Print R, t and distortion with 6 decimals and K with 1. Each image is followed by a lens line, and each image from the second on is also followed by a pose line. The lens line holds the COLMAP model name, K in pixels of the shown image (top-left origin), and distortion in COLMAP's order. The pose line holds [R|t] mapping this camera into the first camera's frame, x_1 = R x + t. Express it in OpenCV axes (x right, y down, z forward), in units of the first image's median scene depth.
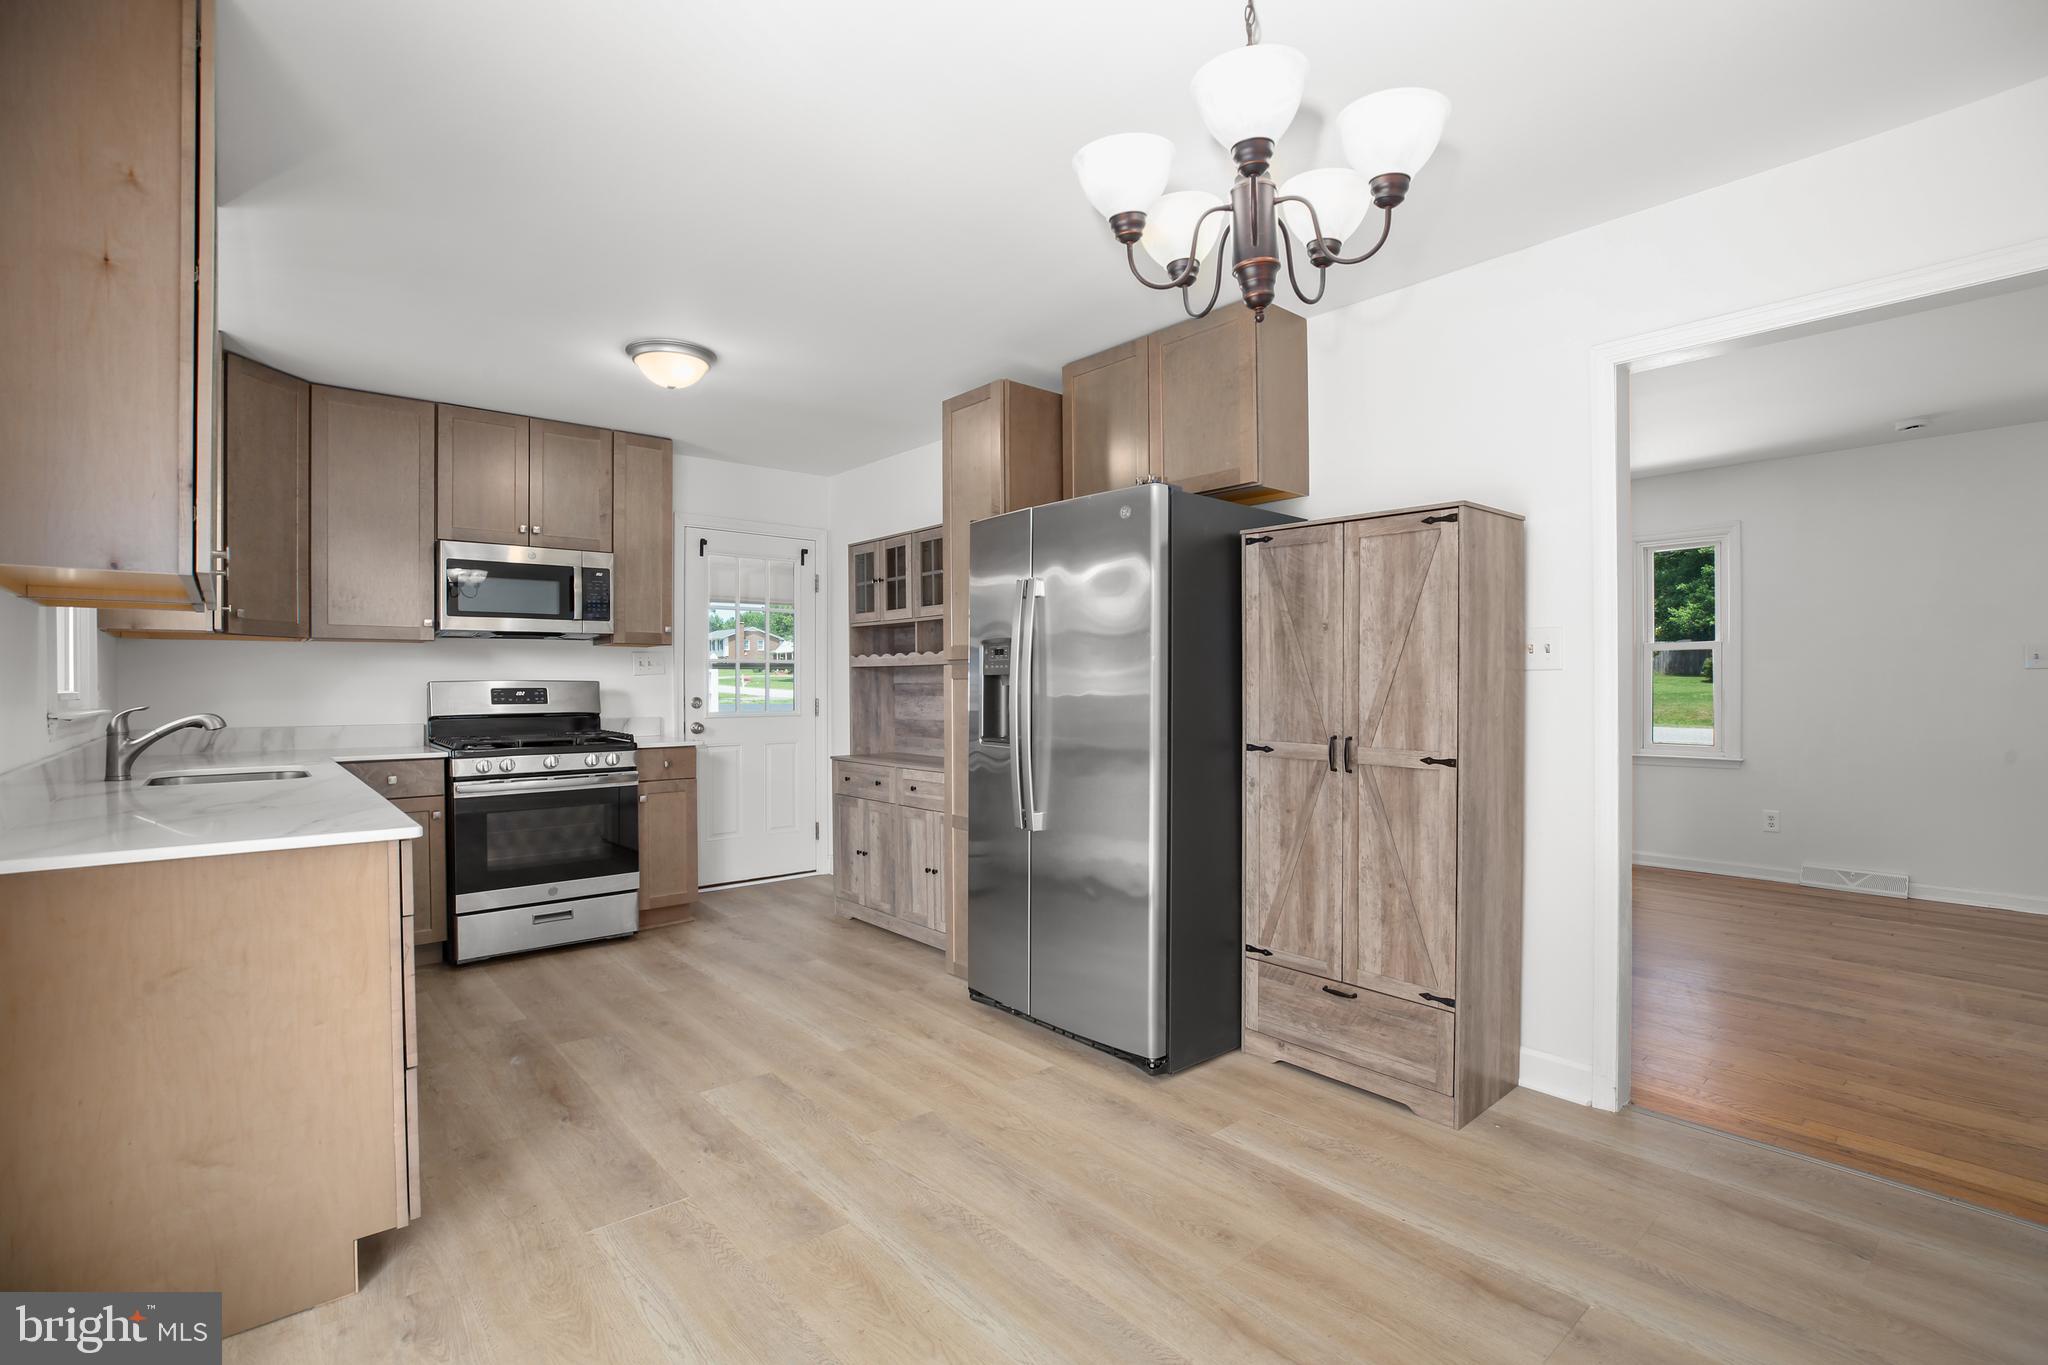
lens RADIAL K [[933.4, 0, 1034.4], [0, 933.4, 683.2], [0, 0, 1]] dist [-0.047164, 0.016425]
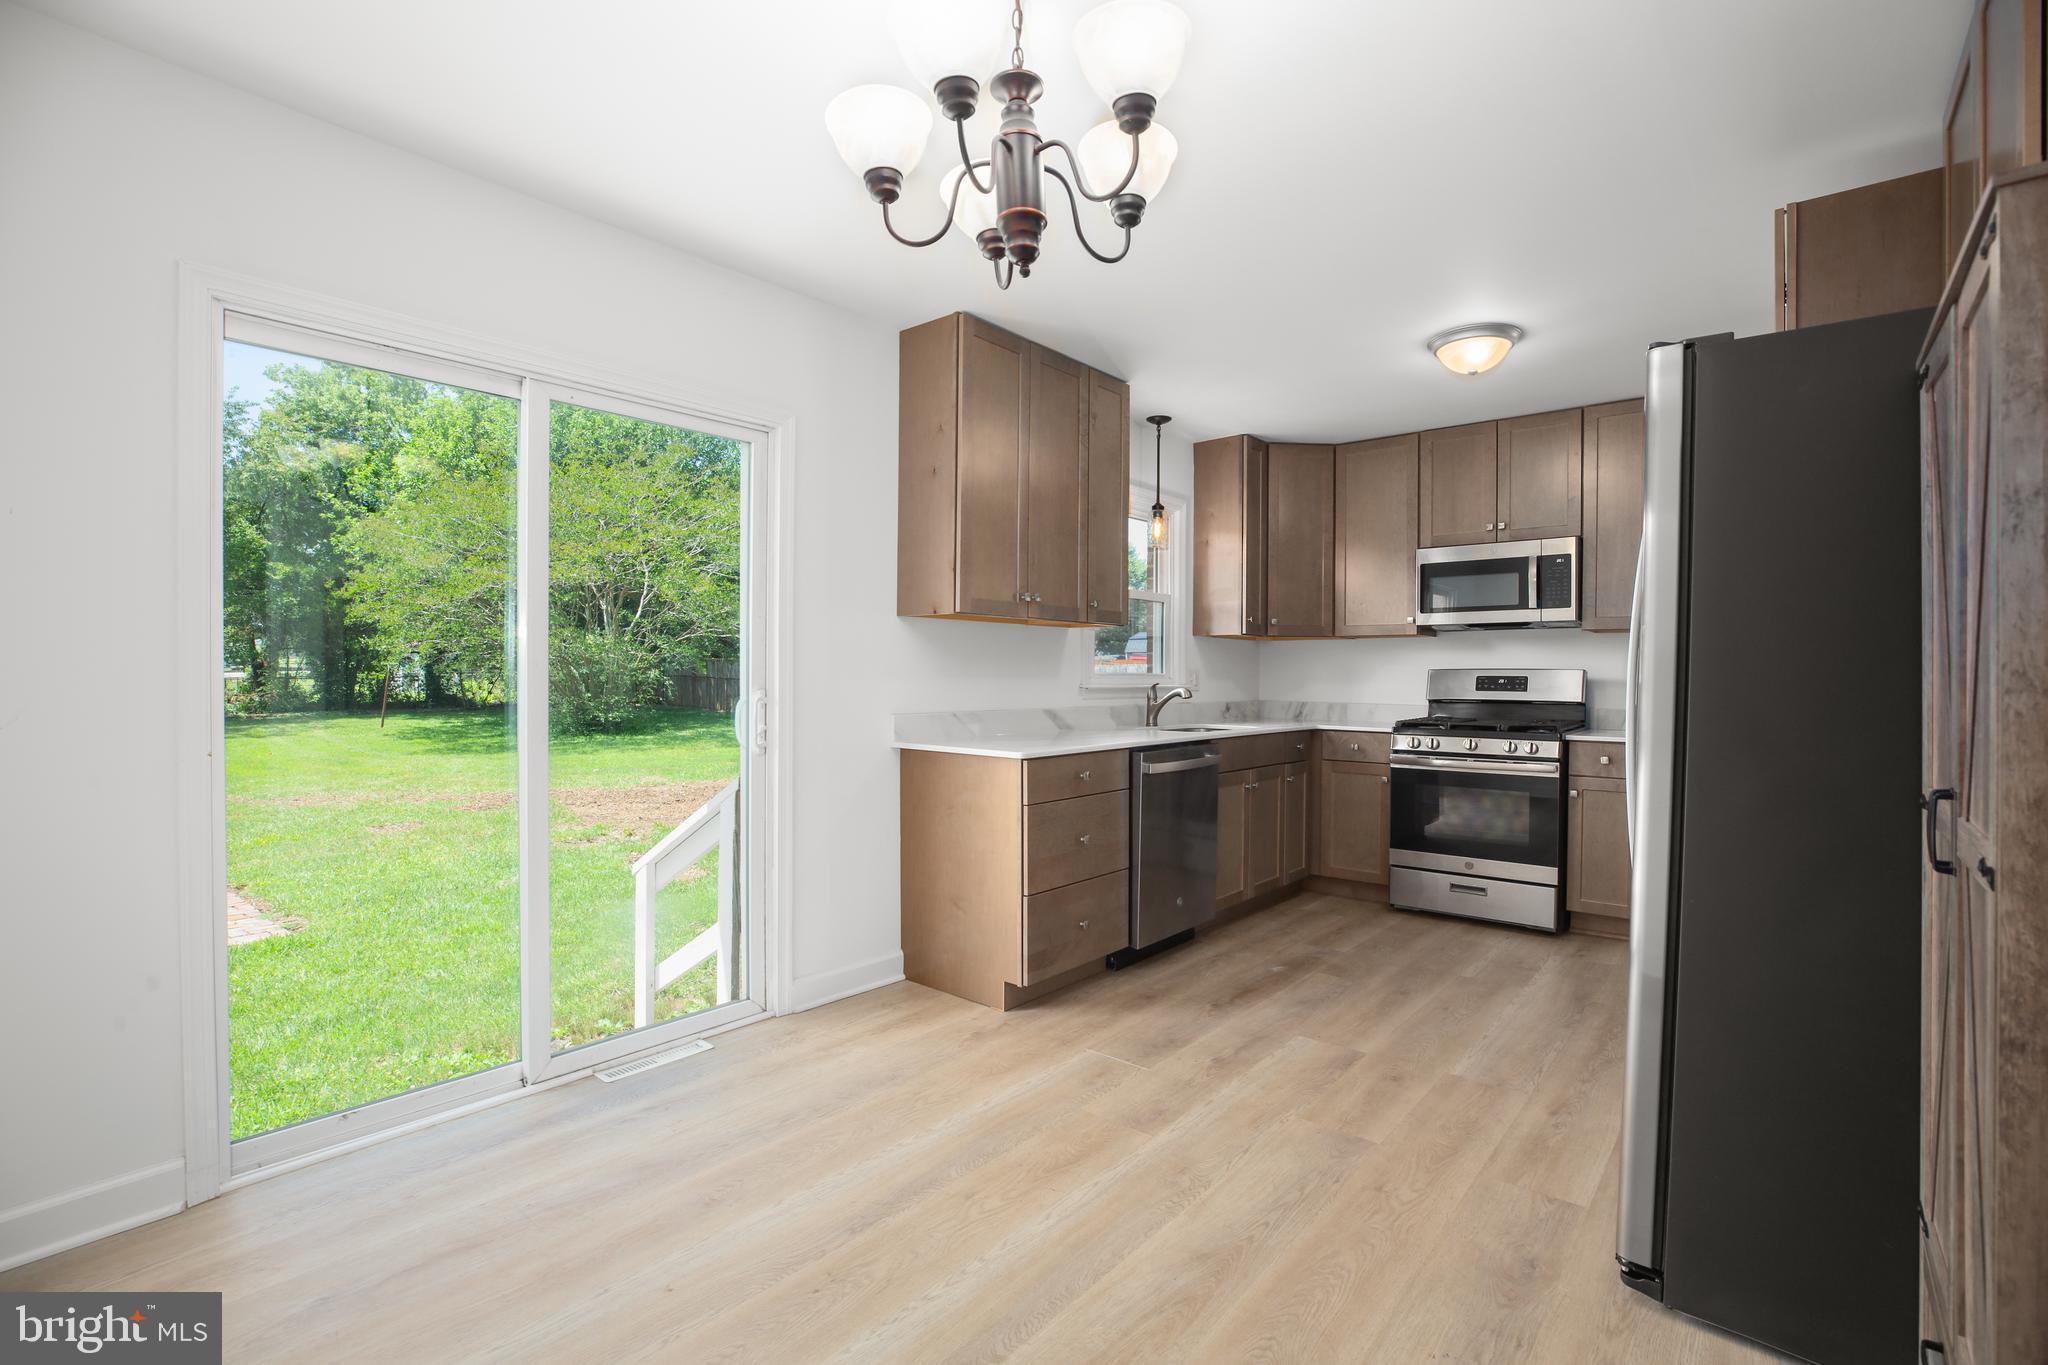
lens RADIAL K [[933.4, 0, 1034.4], [0, 933.4, 683.2], [0, 0, 1]] dist [-0.047164, 0.016425]
pose [[0.155463, 0.015719, -0.987717, 0.468933], [-0.006461, 0.999868, 0.014895, 0.001363], [0.987821, 0.004066, 0.155544, 0.345011]]
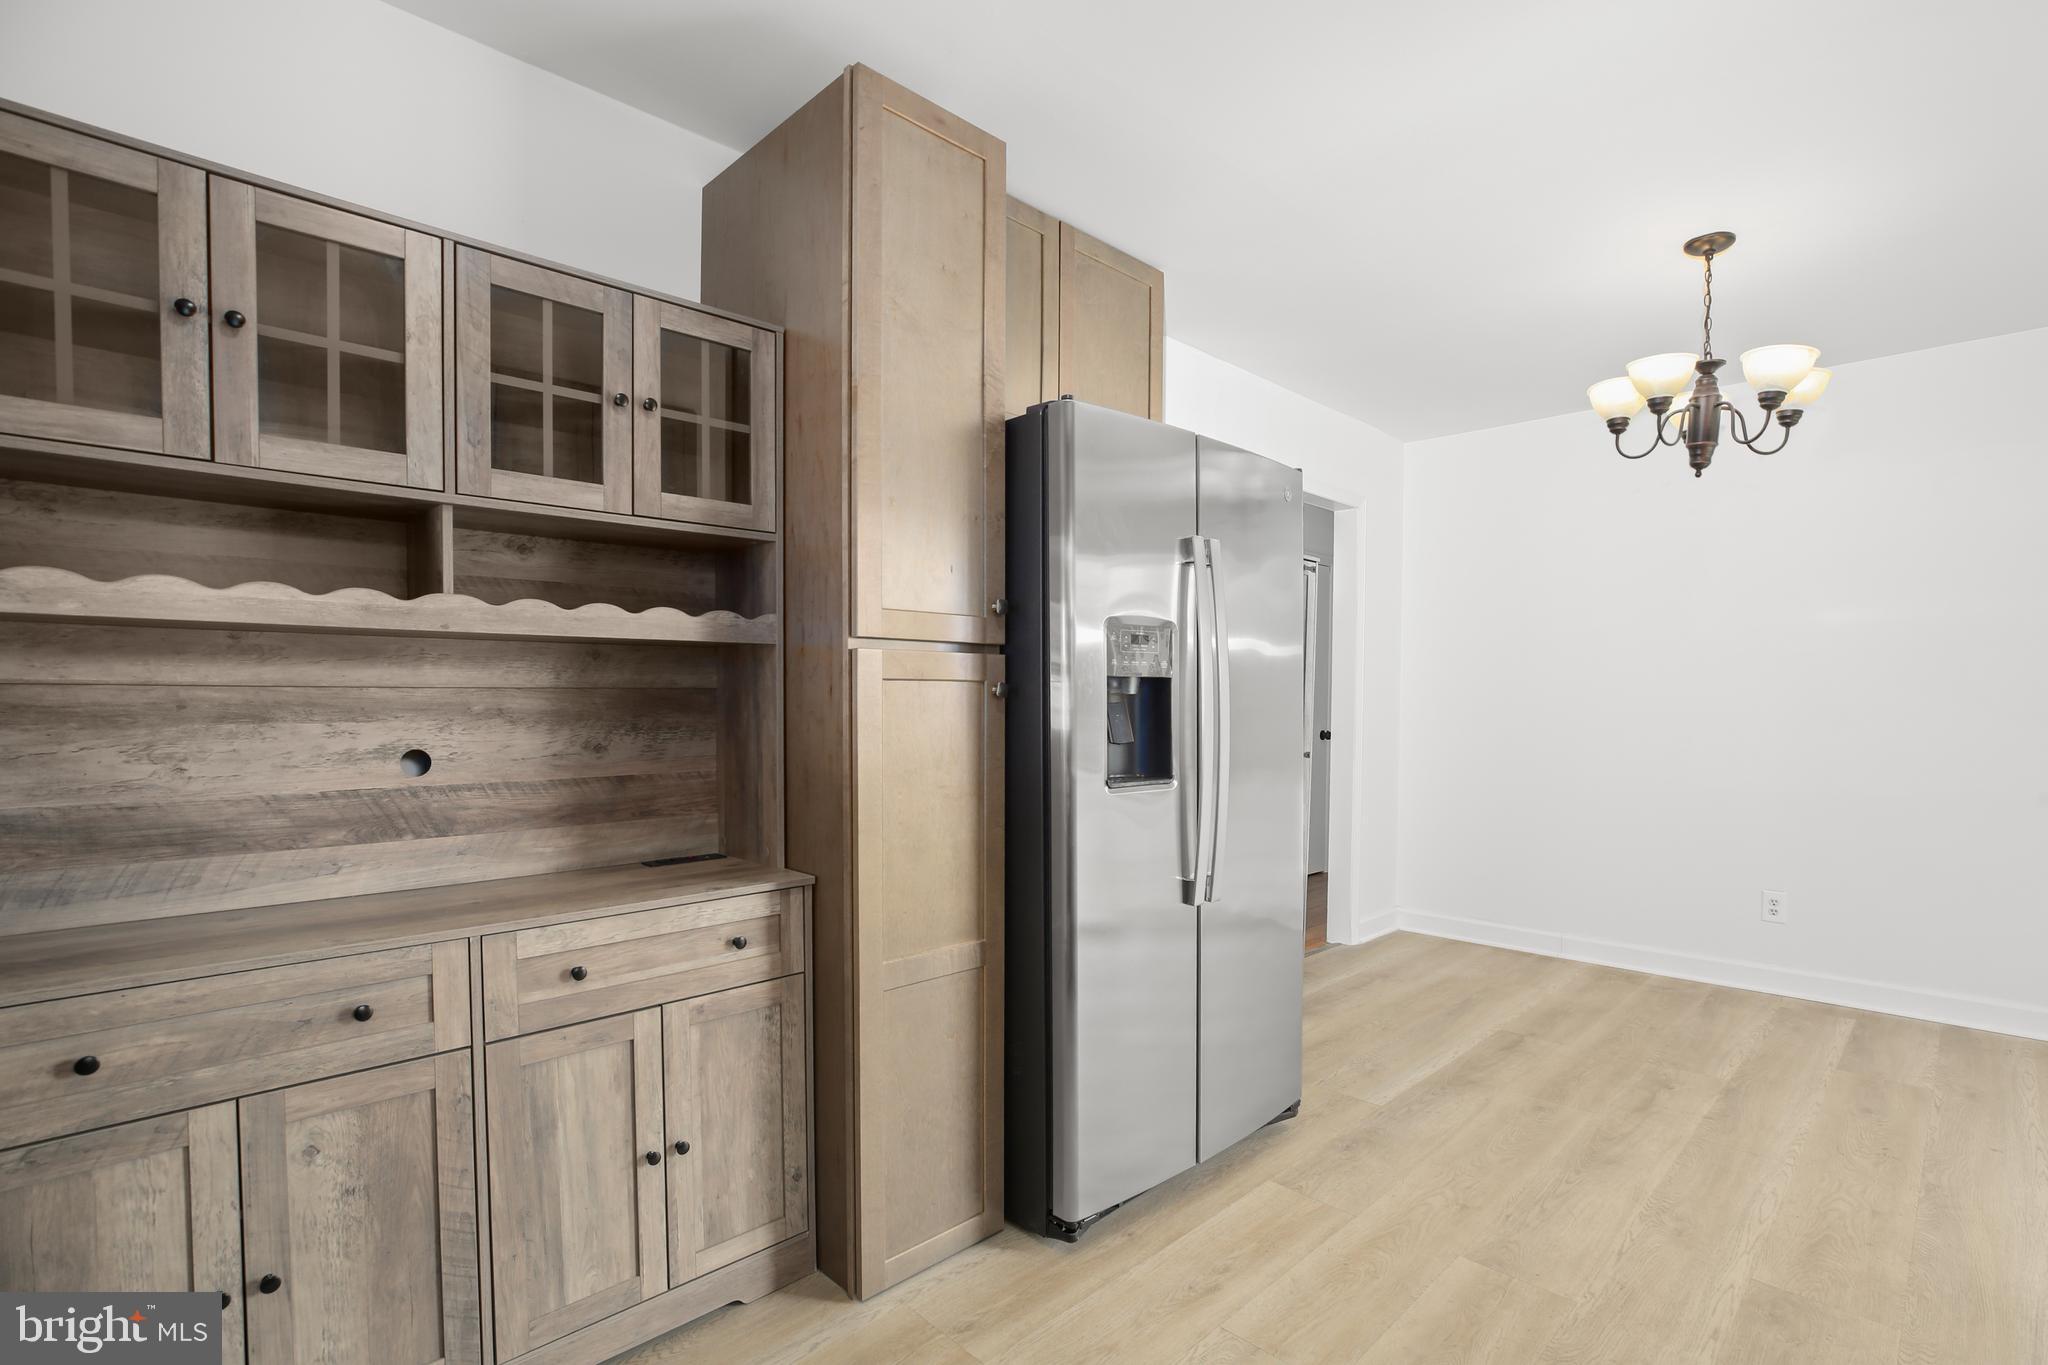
lens RADIAL K [[960.1, 0, 1033.8], [0, 960.1, 731.4], [0, 0, 1]] dist [-0.052513, 0.016401]
pose [[-0.056685, -0.036773, 0.997715, -0.550677], [-0.004493, 0.999321, 0.036577, 0.003760], [-0.998382, -0.002410, -0.056812, 0.913030]]
